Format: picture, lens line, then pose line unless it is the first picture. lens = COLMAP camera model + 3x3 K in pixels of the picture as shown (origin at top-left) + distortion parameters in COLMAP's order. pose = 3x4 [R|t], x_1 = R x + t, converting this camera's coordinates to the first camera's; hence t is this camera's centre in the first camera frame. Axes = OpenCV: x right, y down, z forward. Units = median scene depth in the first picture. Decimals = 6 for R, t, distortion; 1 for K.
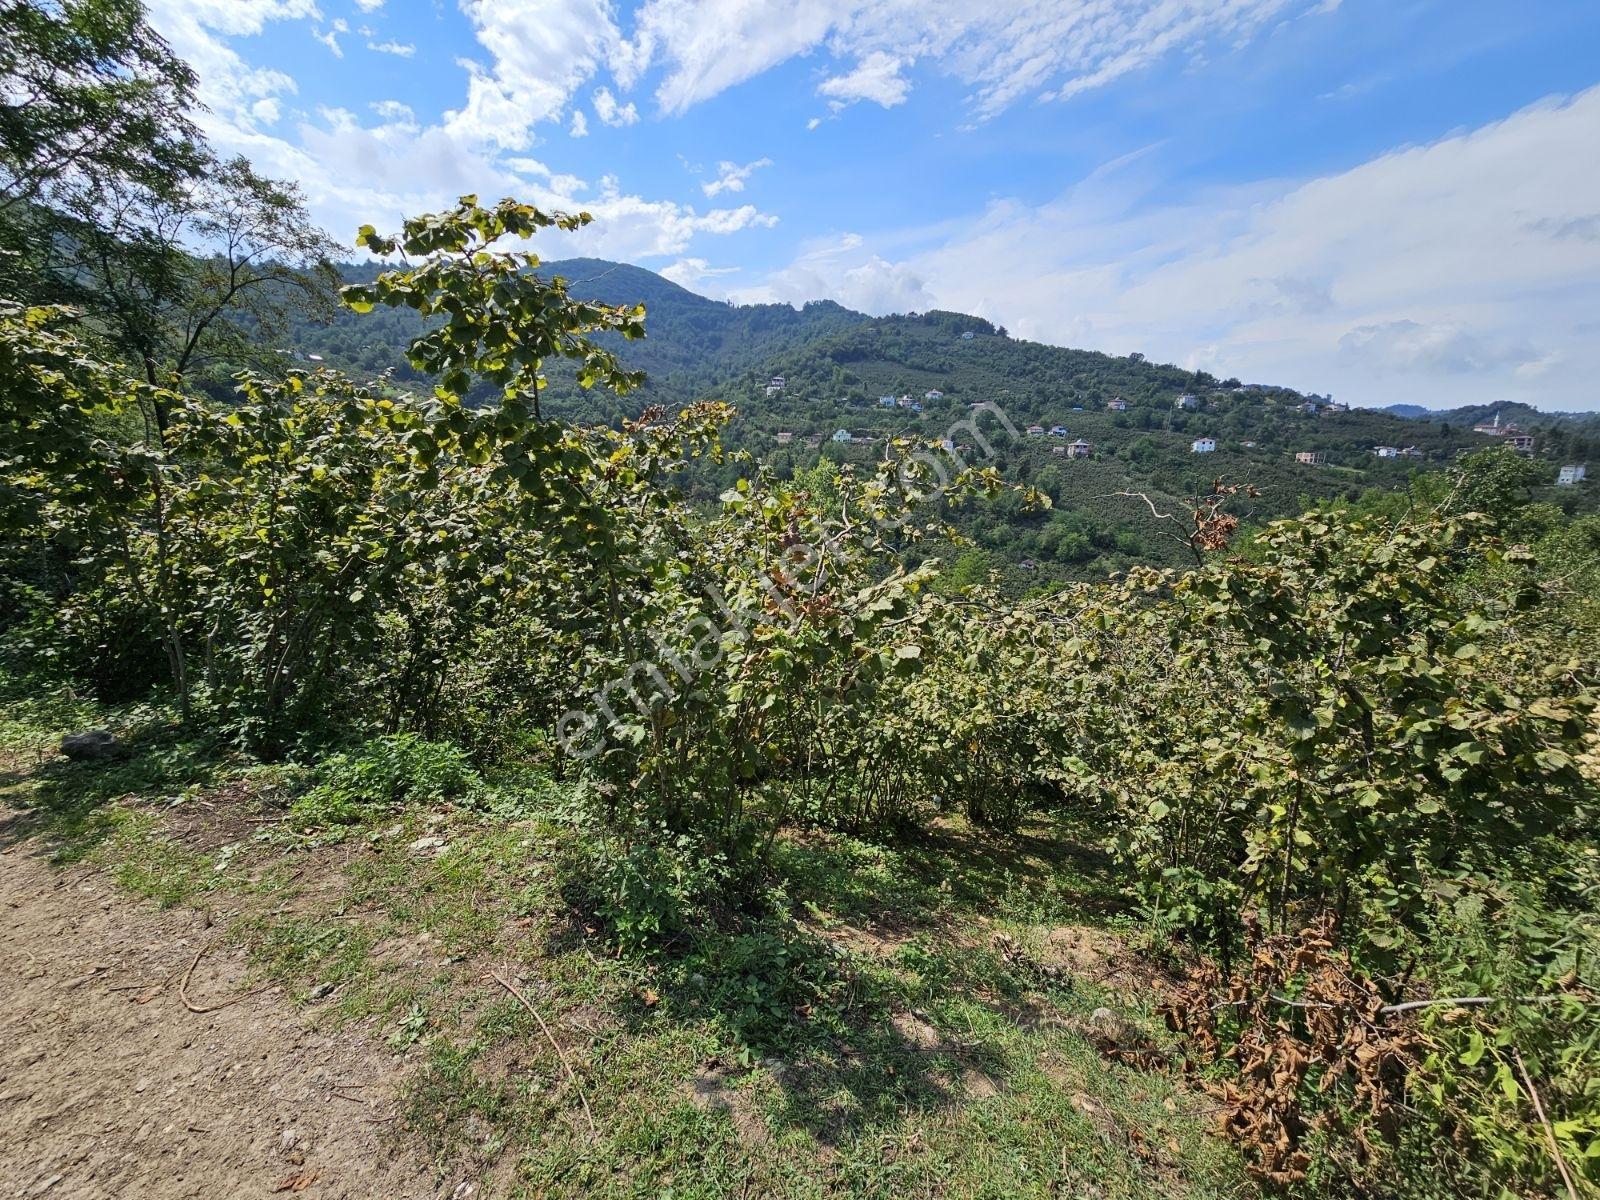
lens RADIAL K [[646.9, 0, 798.6], [0, 646.9, 587.2], [0, 0, 1]] dist [-0.002146, 0.000016]
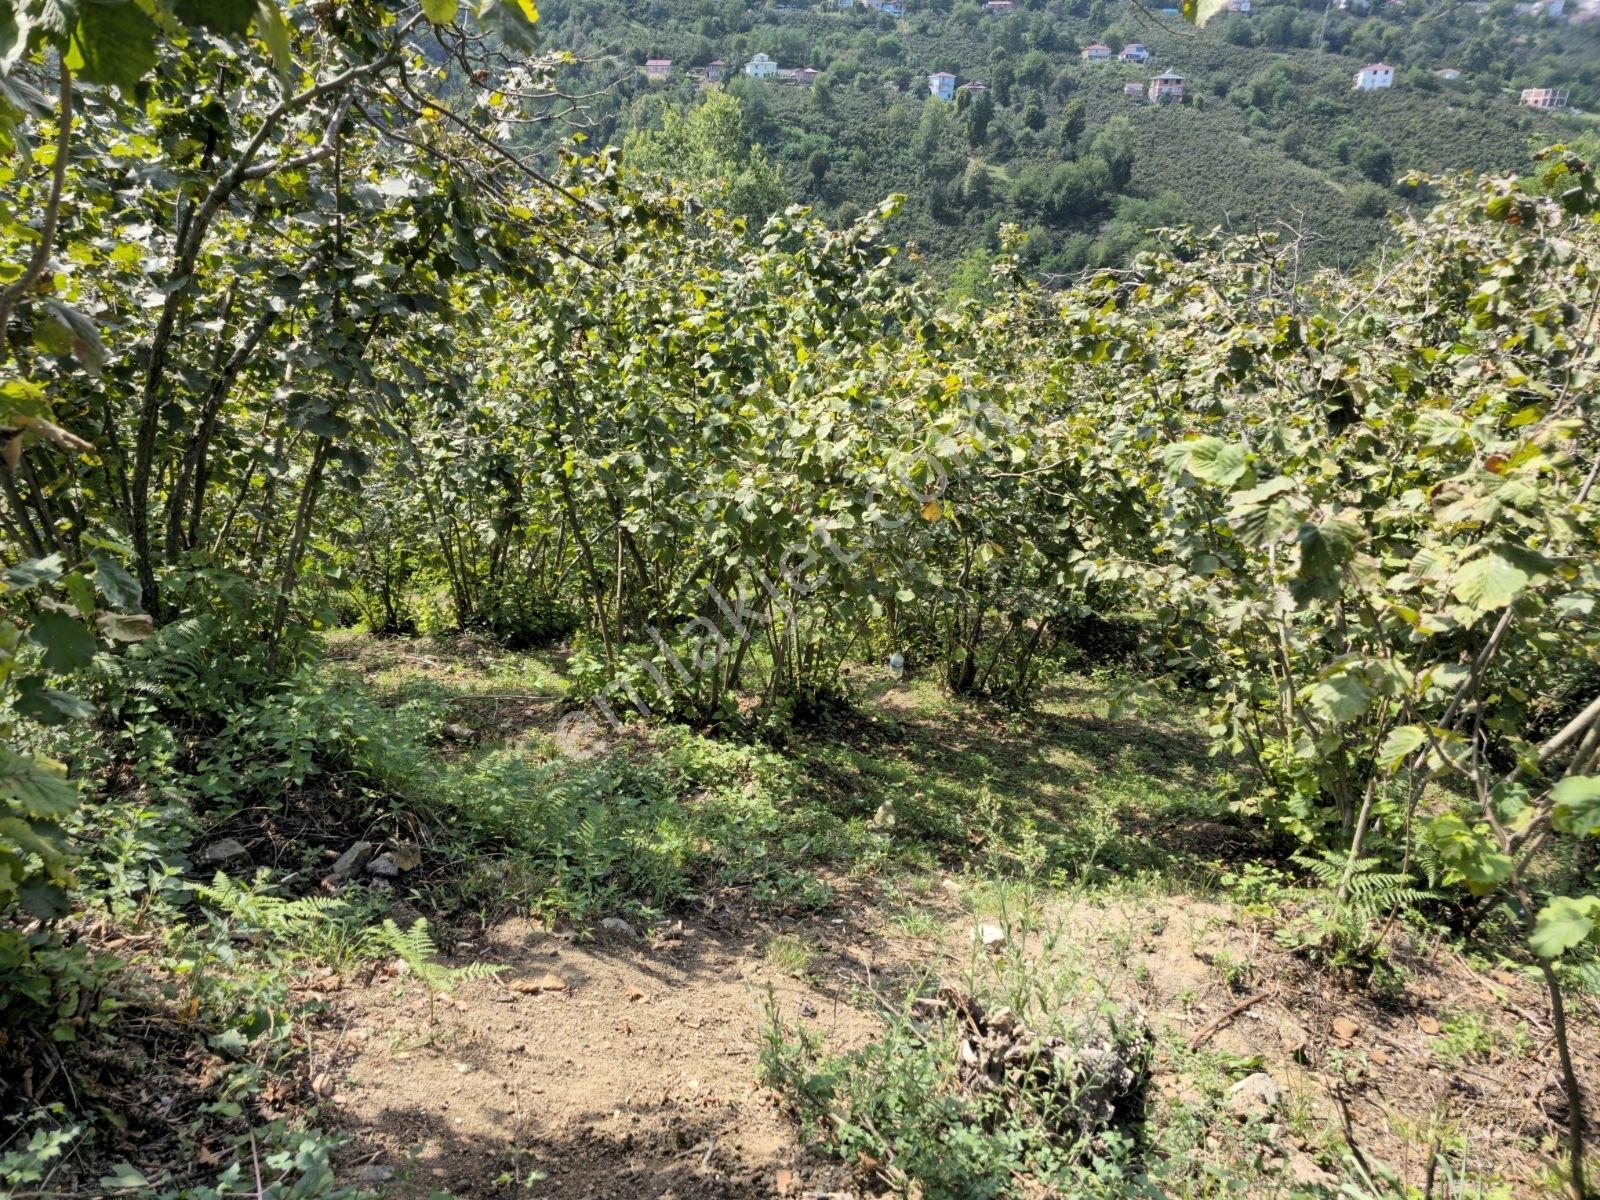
lens RADIAL K [[1048.2, 0, 784.3], [0, 1048.2, 595.2], [0, 0, 1]] dist [0.033297, -0.021516]
pose [[0.996332, -0.042902, 0.074042, 0.094771], [0.024490, 0.972007, 0.233672, 0.105926], [-0.081995, -0.231002, 0.969492, 0.259560]]
